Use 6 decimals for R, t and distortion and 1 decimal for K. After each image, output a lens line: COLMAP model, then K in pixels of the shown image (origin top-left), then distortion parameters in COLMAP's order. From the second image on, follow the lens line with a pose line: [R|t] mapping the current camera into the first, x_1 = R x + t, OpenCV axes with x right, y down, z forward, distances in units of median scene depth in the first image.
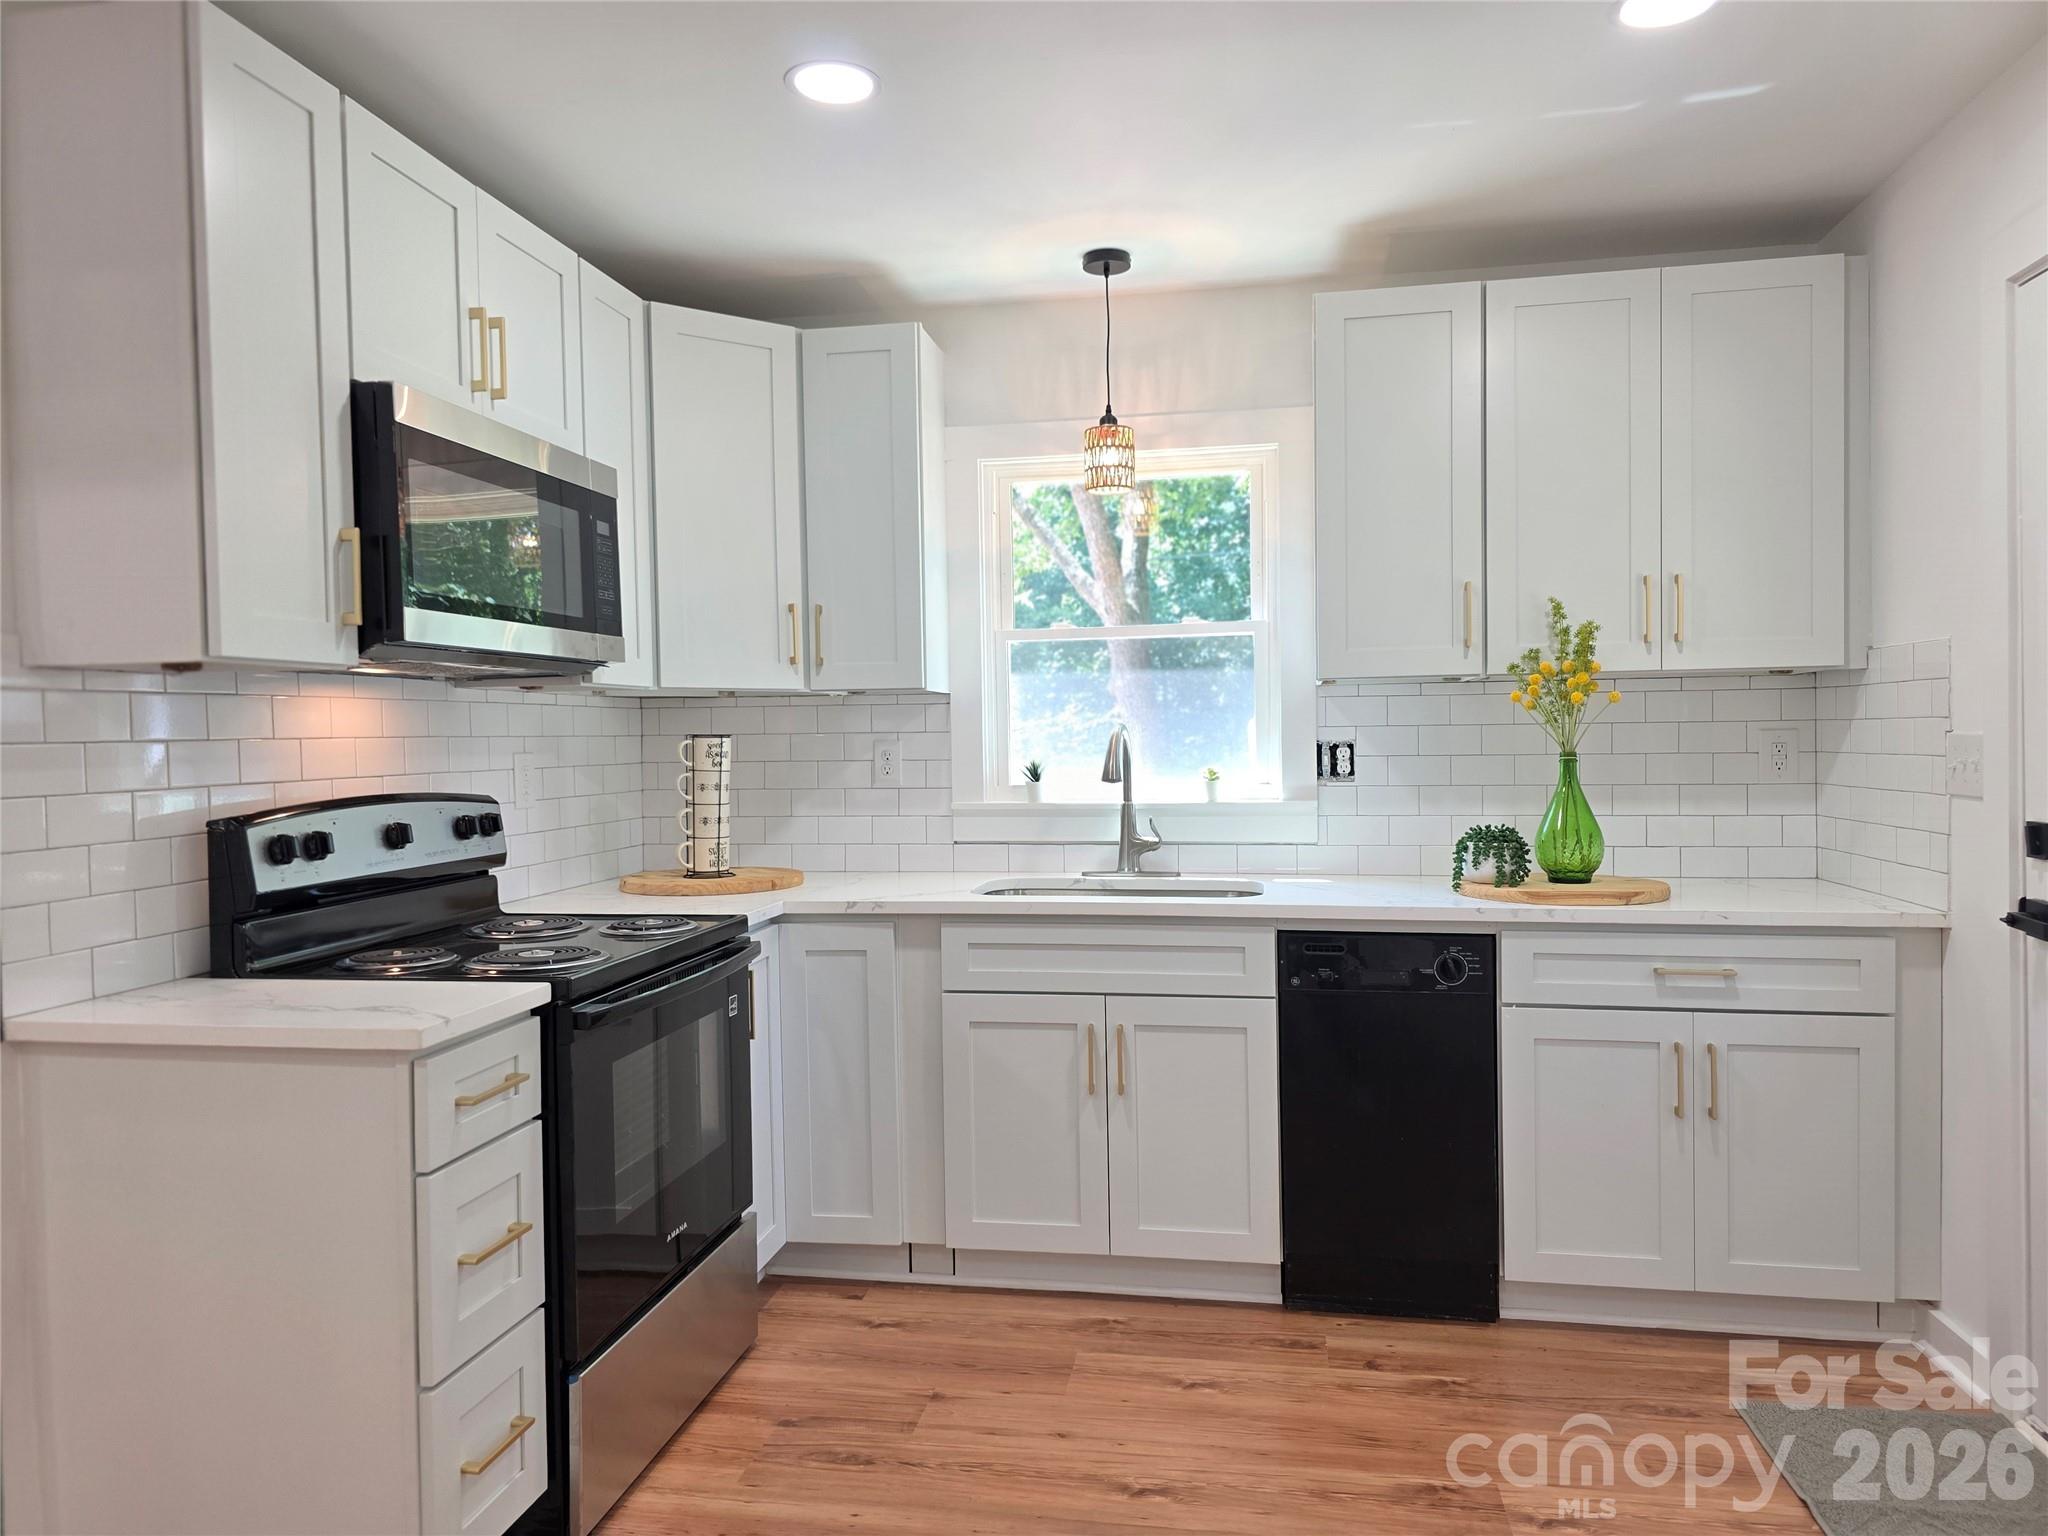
lens RADIAL K [[1379.5, 0, 1035.5], [0, 1379.5, 770.6], [0, 0, 1]] dist [0.053030, -0.046744]
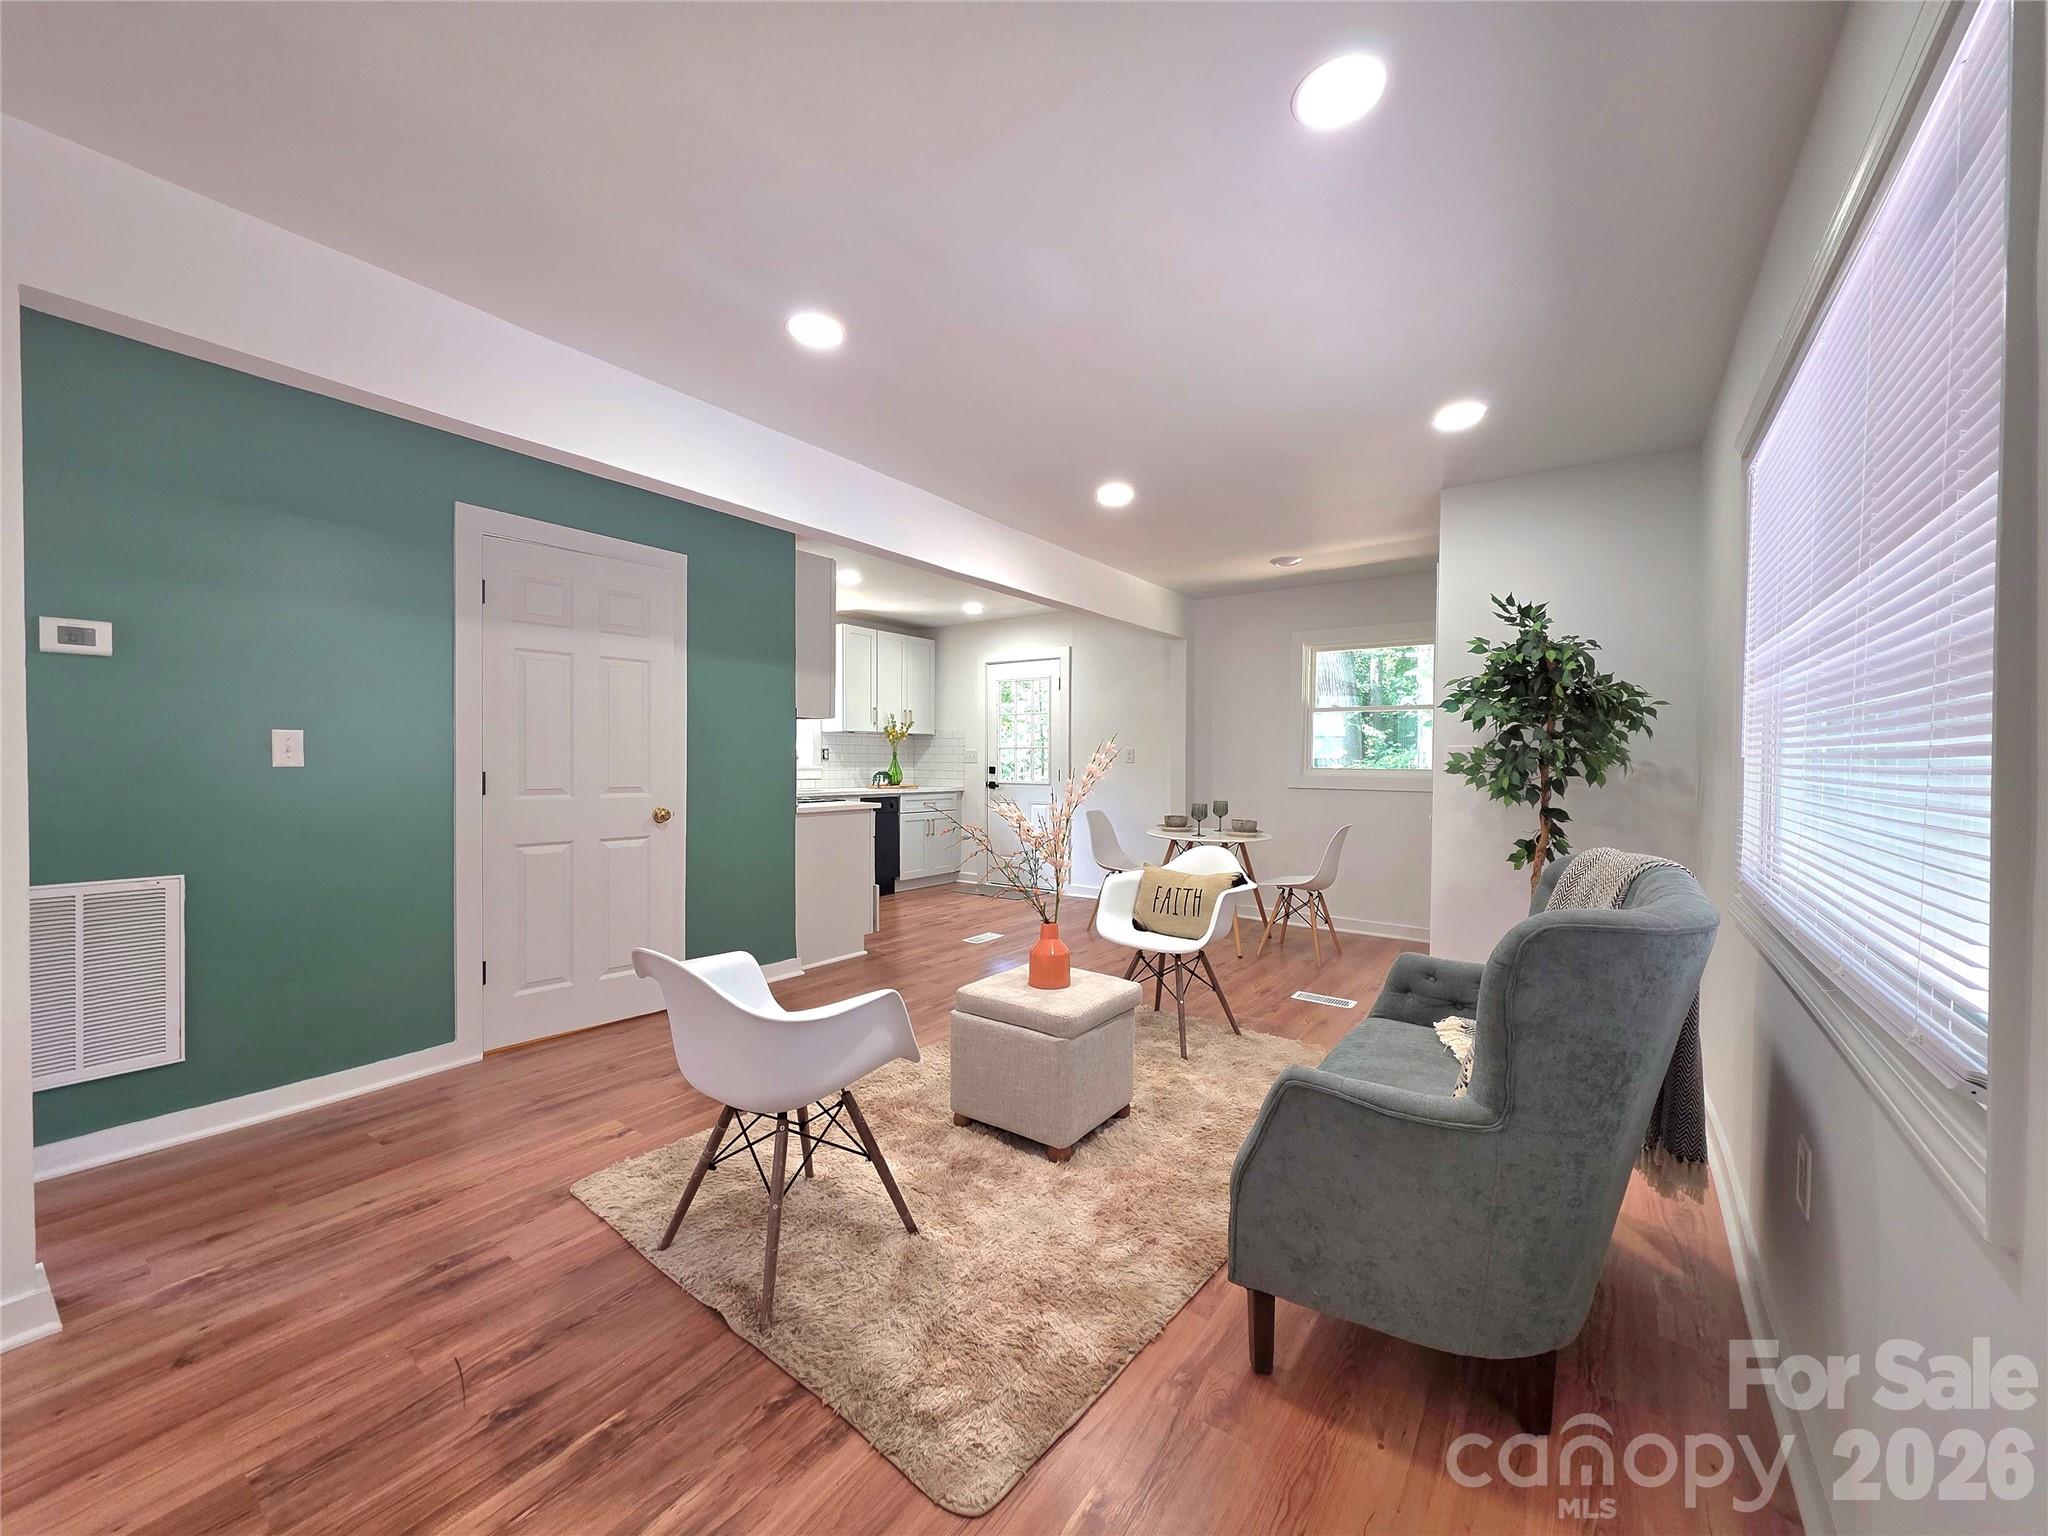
lens RADIAL K [[812.6, 0, 1012.0], [0, 812.6, 769.2], [0, 0, 1]] dist [0.006715, -0.000191]
pose [[0.450865, 0.004129, 0.892583, -1.606726], [0.010075, 0.999902, -0.009714, 0.062934], [-0.892535, 0.013373, 0.450779, -0.364514]]
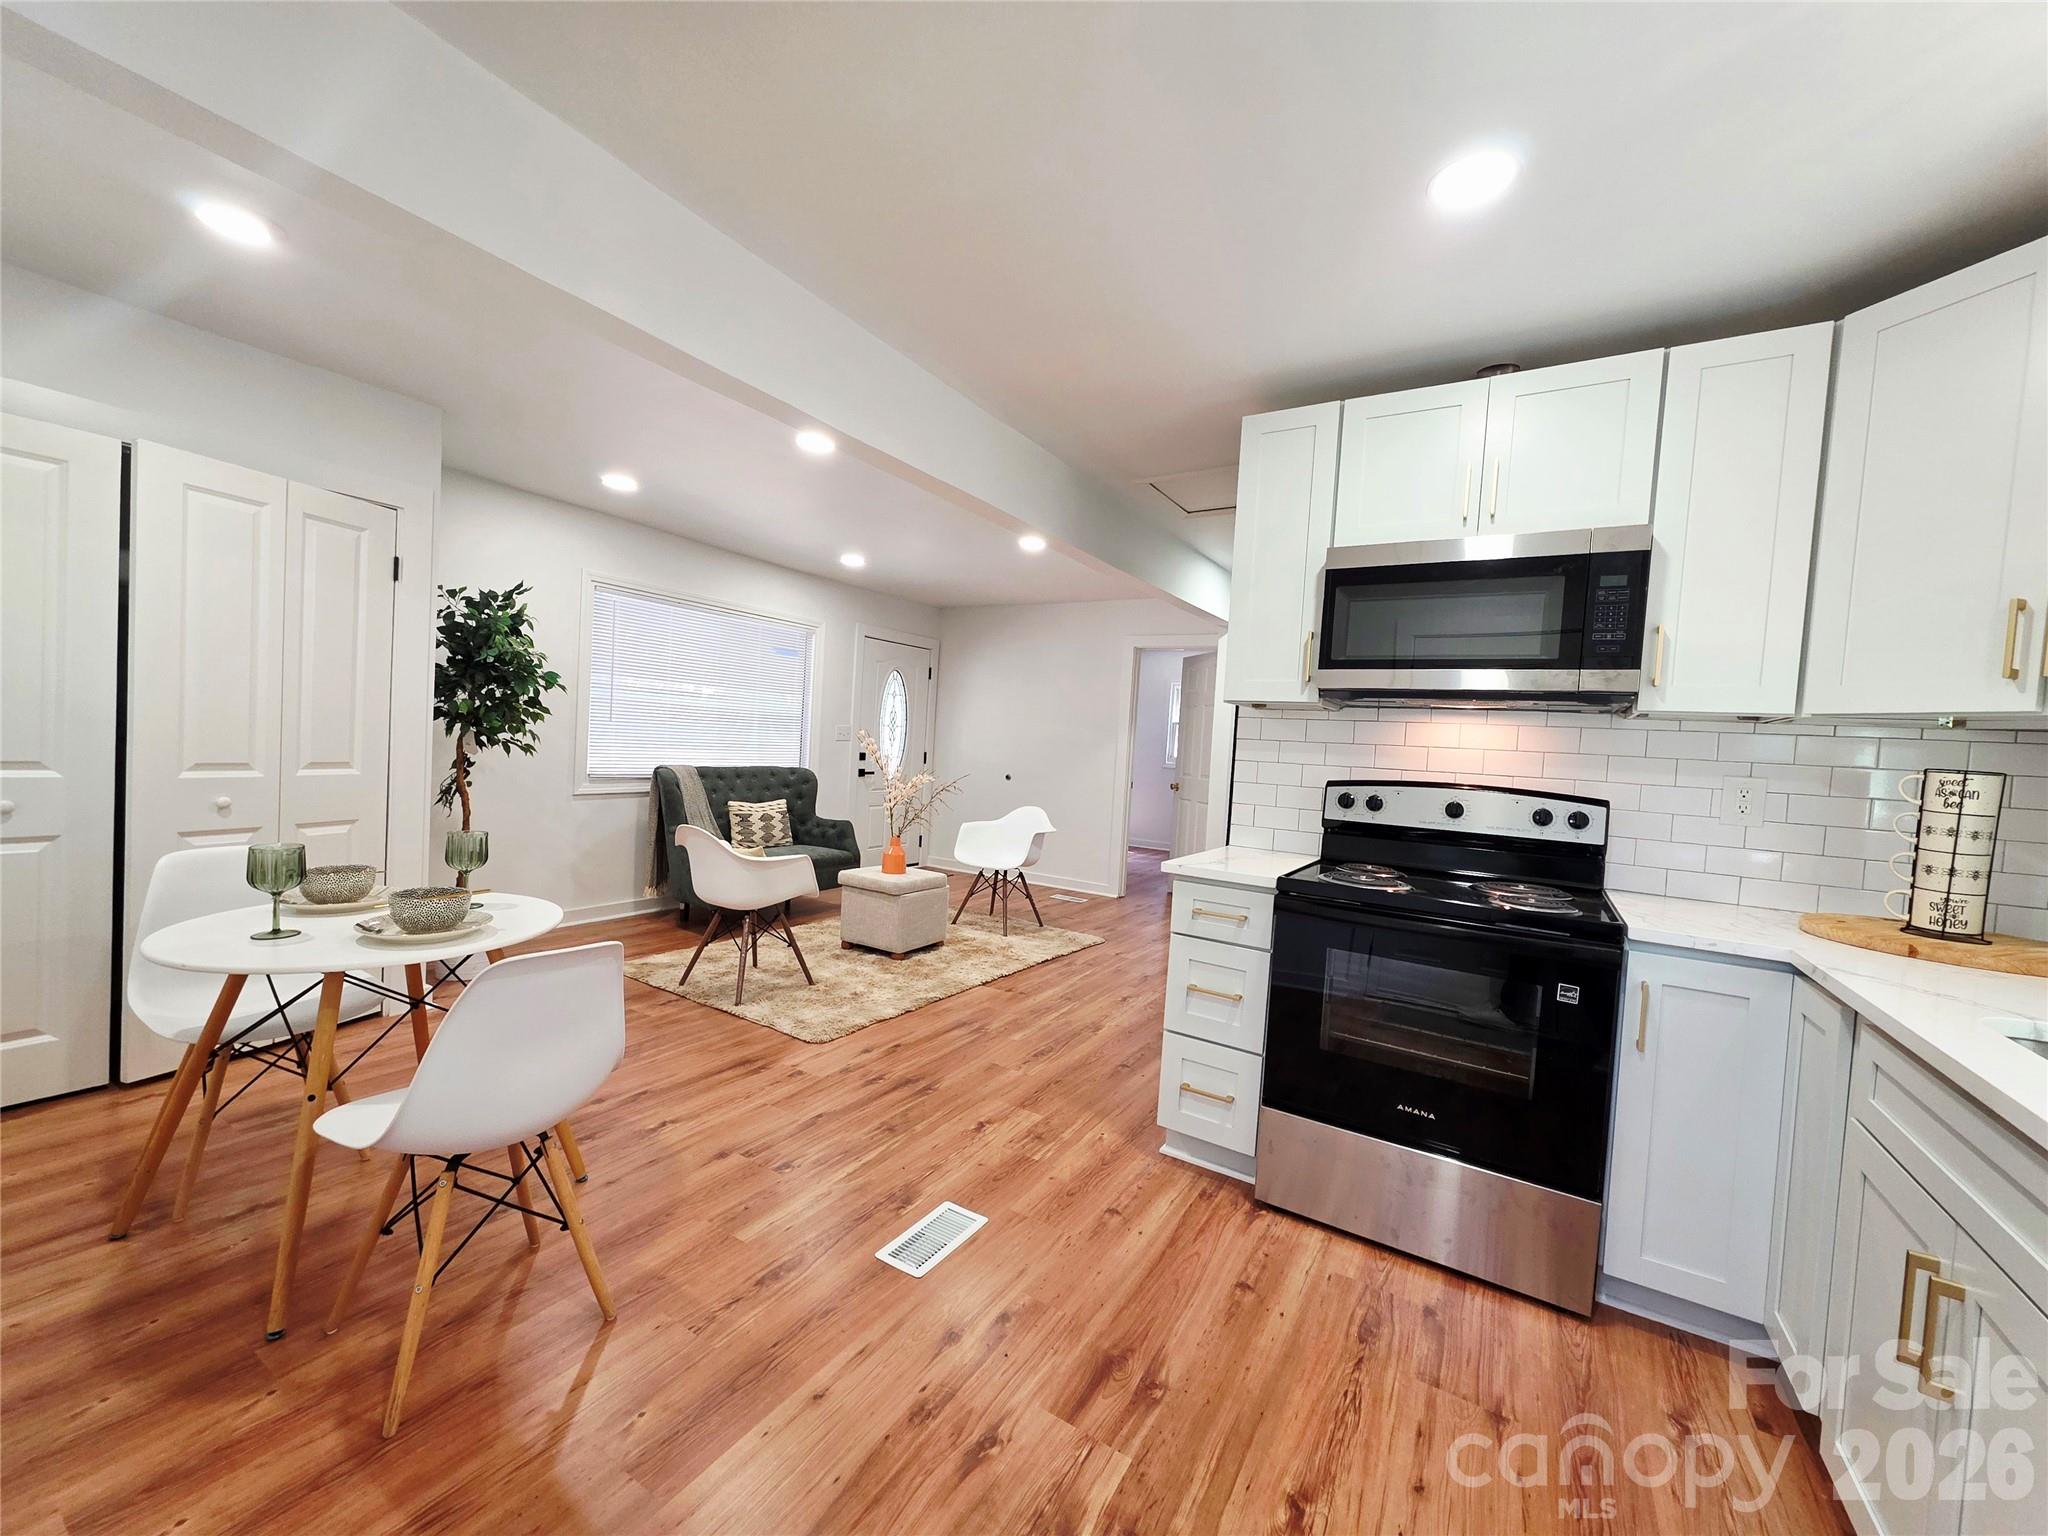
lens RADIAL K [[812.6, 0, 1005.6], [0, 812.6, 788.1], [0, 0, 1]] dist [0.006715, -0.000191]
pose [[-0.389276, 0.048104, -0.919864, 0.513119], [-0.076440, 0.993504, 0.084304, -0.014667], [0.917944, 0.103132, -0.383070, 0.761248]]
